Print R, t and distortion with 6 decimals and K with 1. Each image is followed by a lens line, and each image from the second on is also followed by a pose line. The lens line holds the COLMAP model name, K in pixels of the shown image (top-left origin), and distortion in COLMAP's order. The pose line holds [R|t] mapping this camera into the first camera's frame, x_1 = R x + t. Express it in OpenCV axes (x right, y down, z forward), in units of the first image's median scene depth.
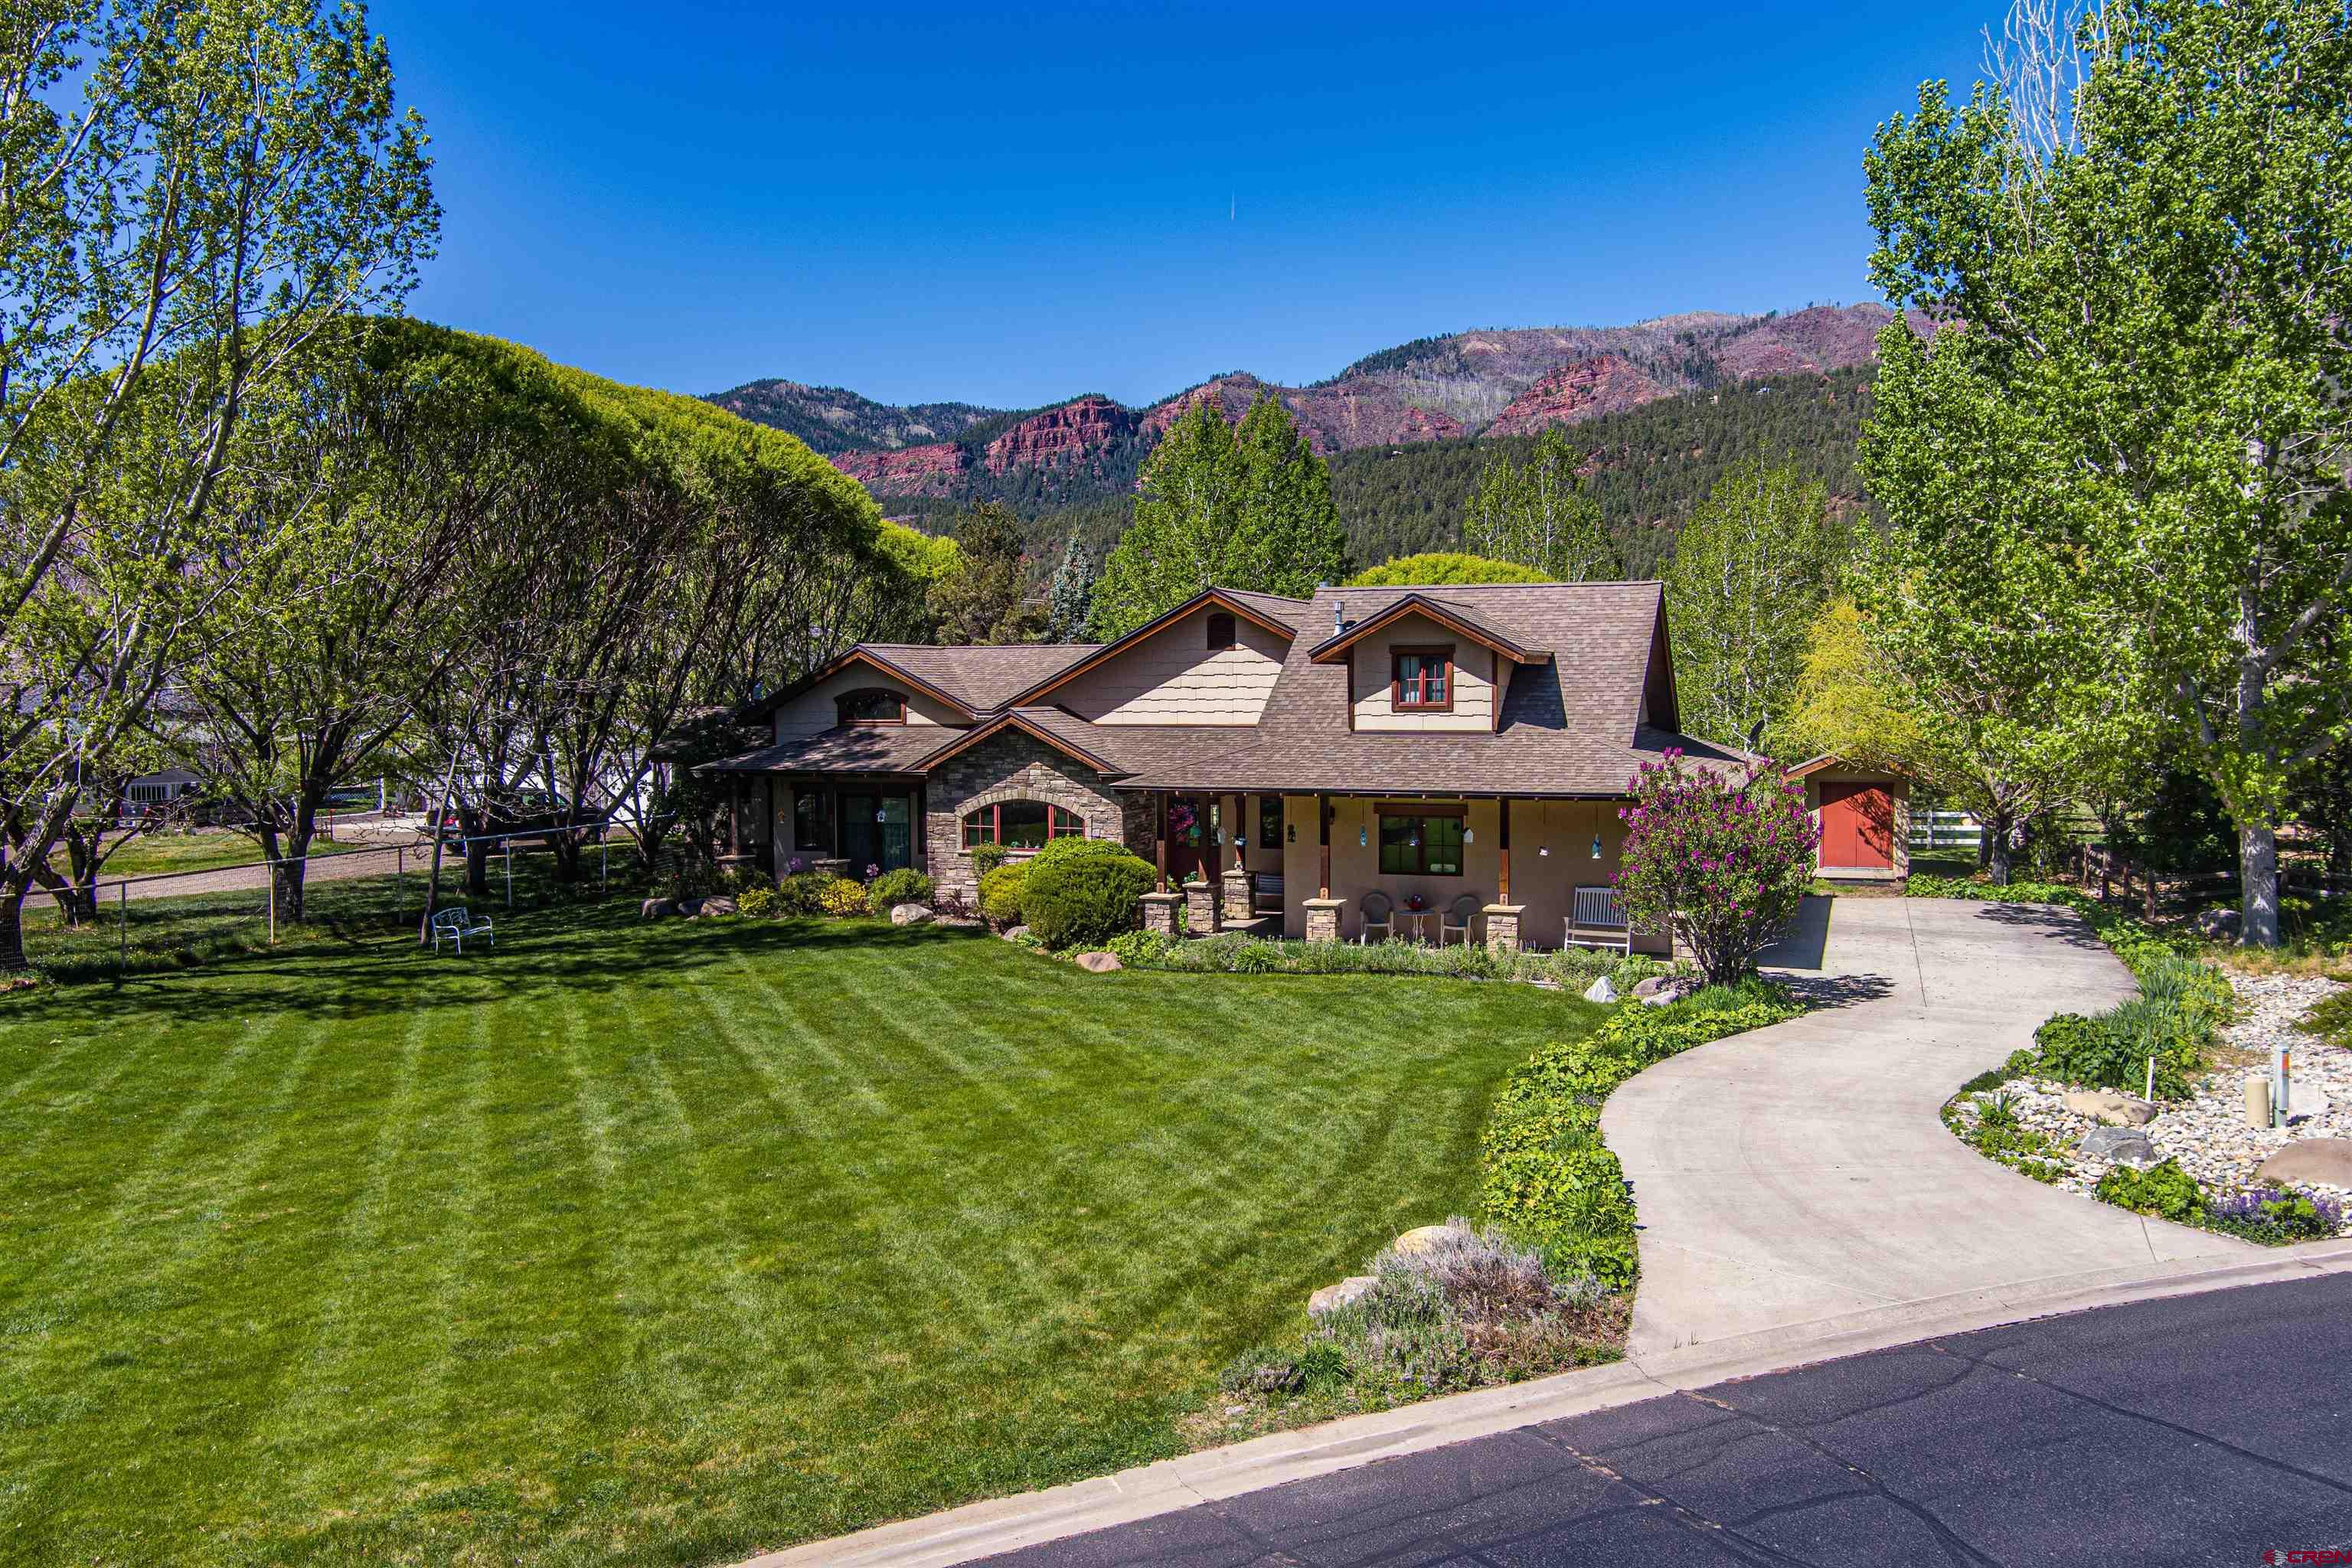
lens RADIAL K [[1927.2, 0, 1177.1], [0, 1927.2, 777.7], [0, 0, 1]] dist [-0.056117, -0.000694]
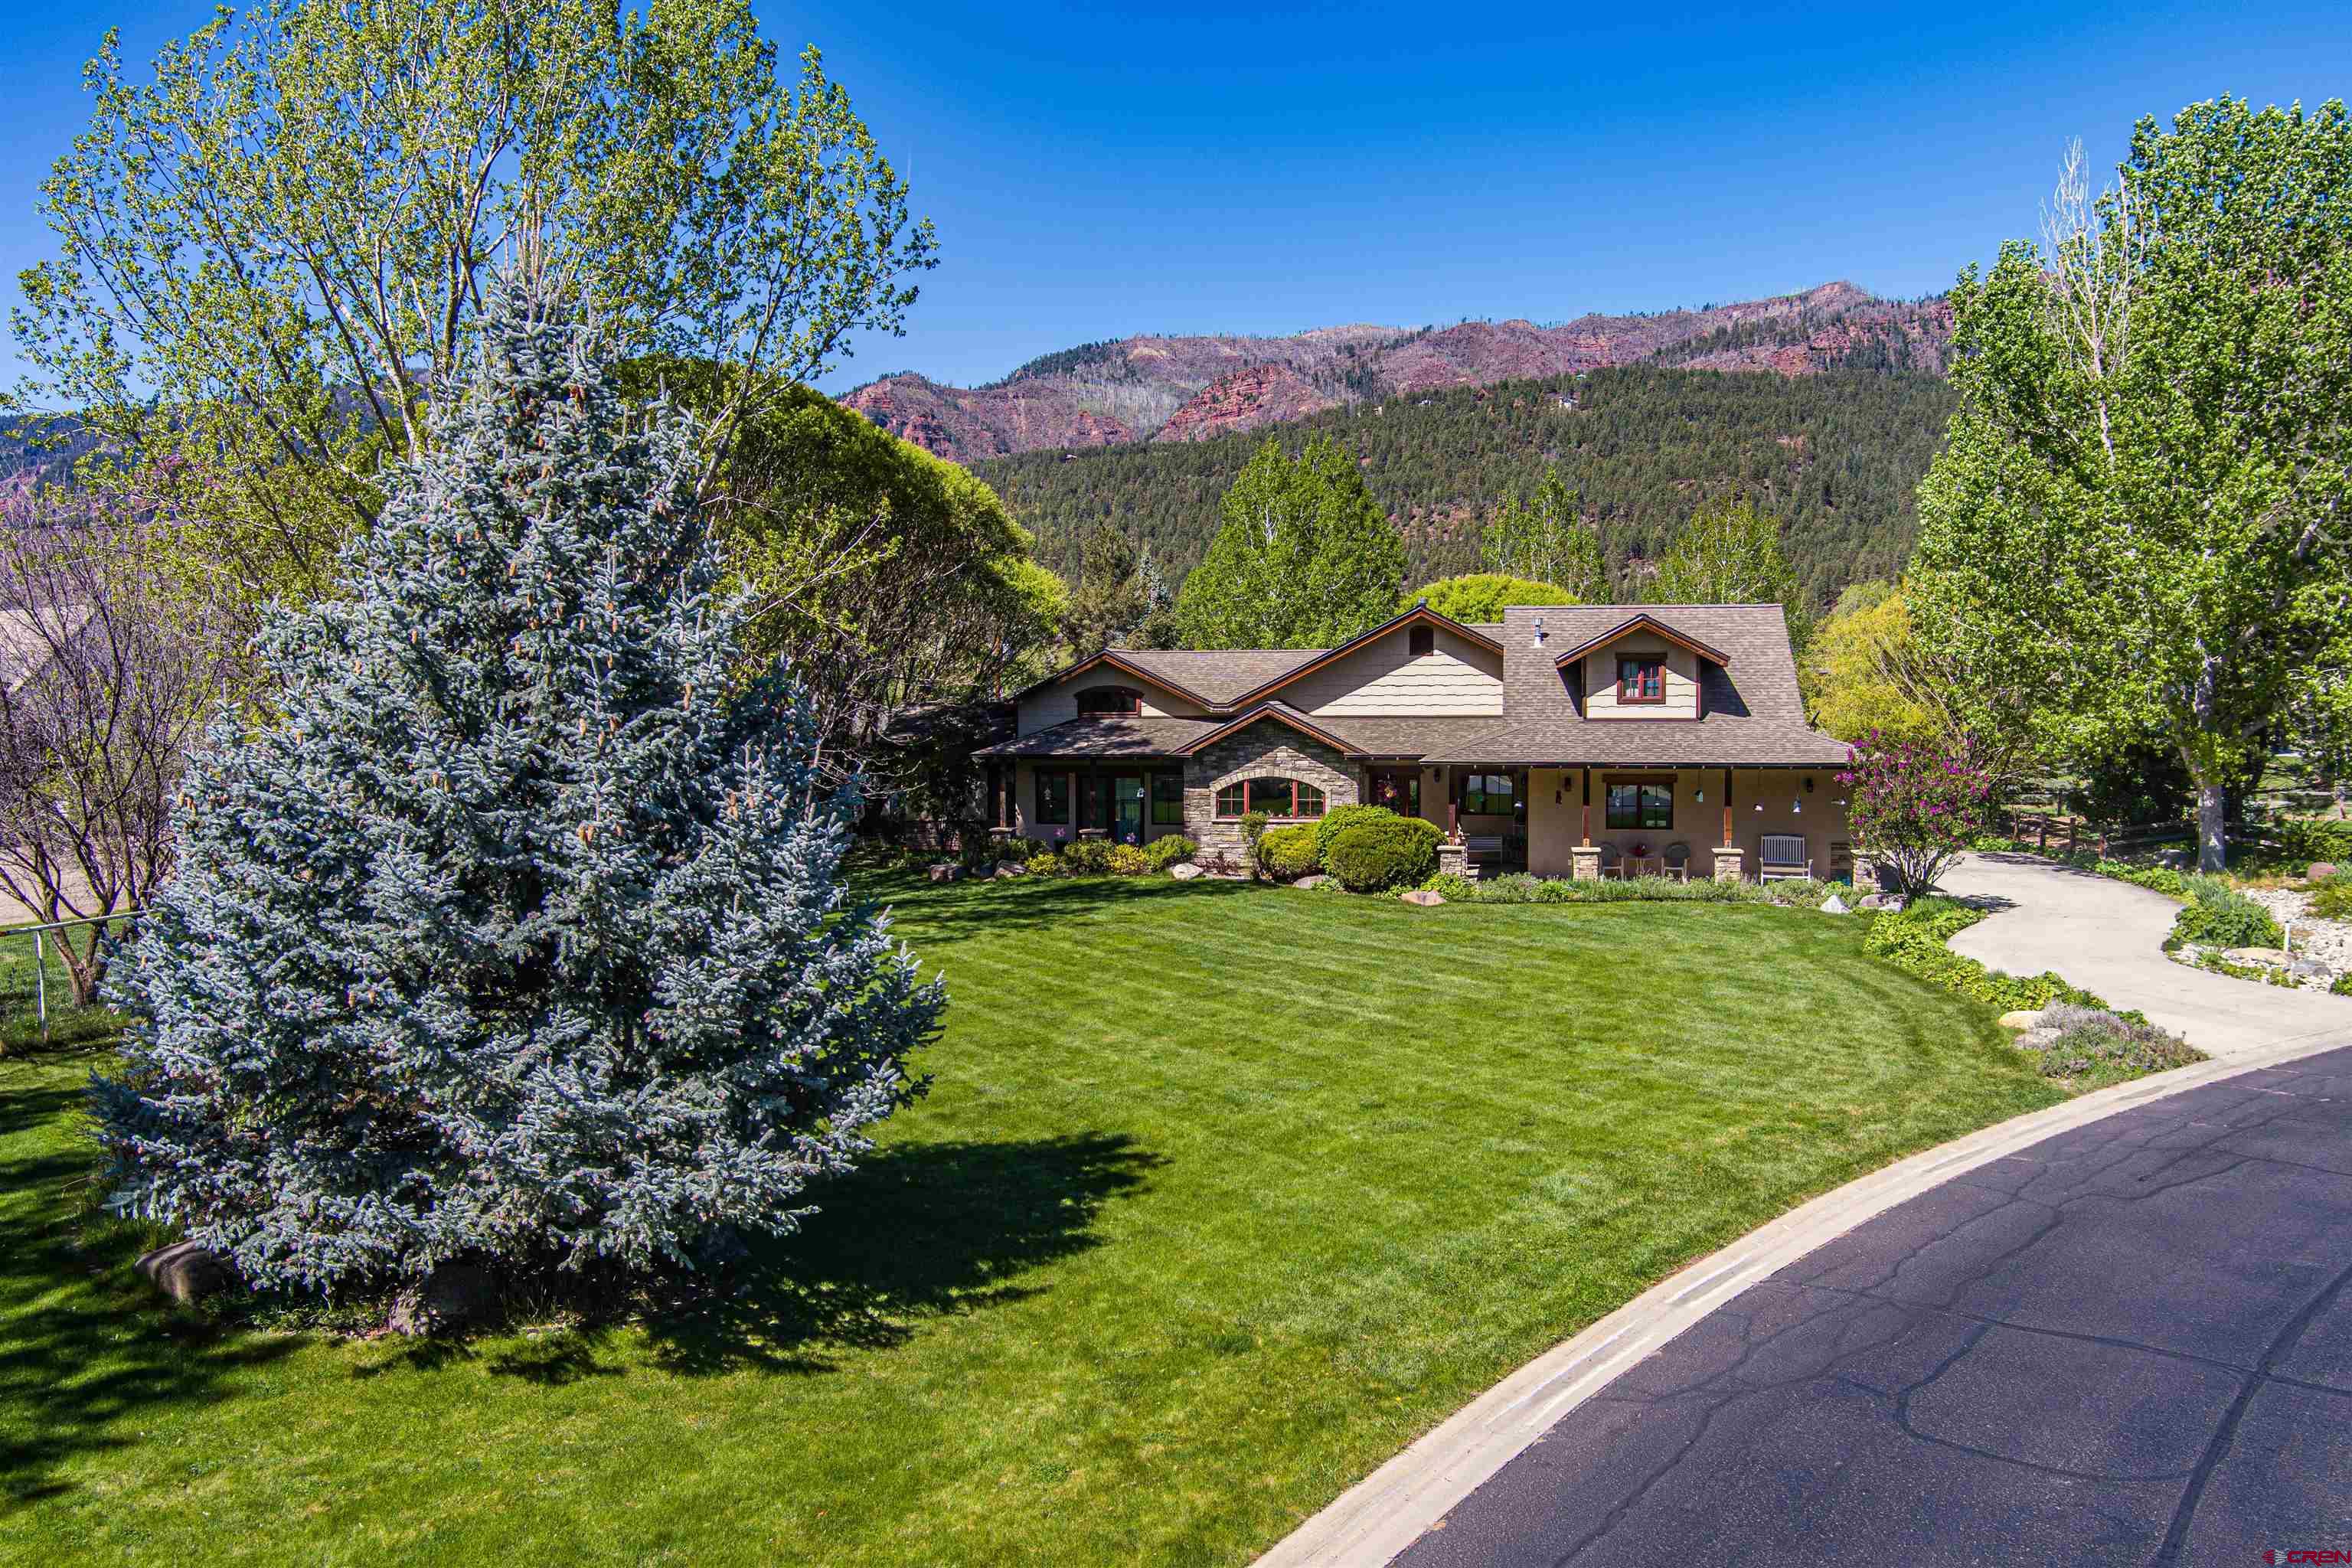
lens RADIAL K [[1927.2, 0, 1174.5], [0, 1927.2, 787.8], [0, 0, 1]] dist [-0.056117, -0.000694]
pose [[0.984883, -0.009259, 0.172974, -0.348535], [0.008507, 0.999951, 0.005086, 0.011415], [-0.173013, -0.003537, 0.984913, -0.194574]]
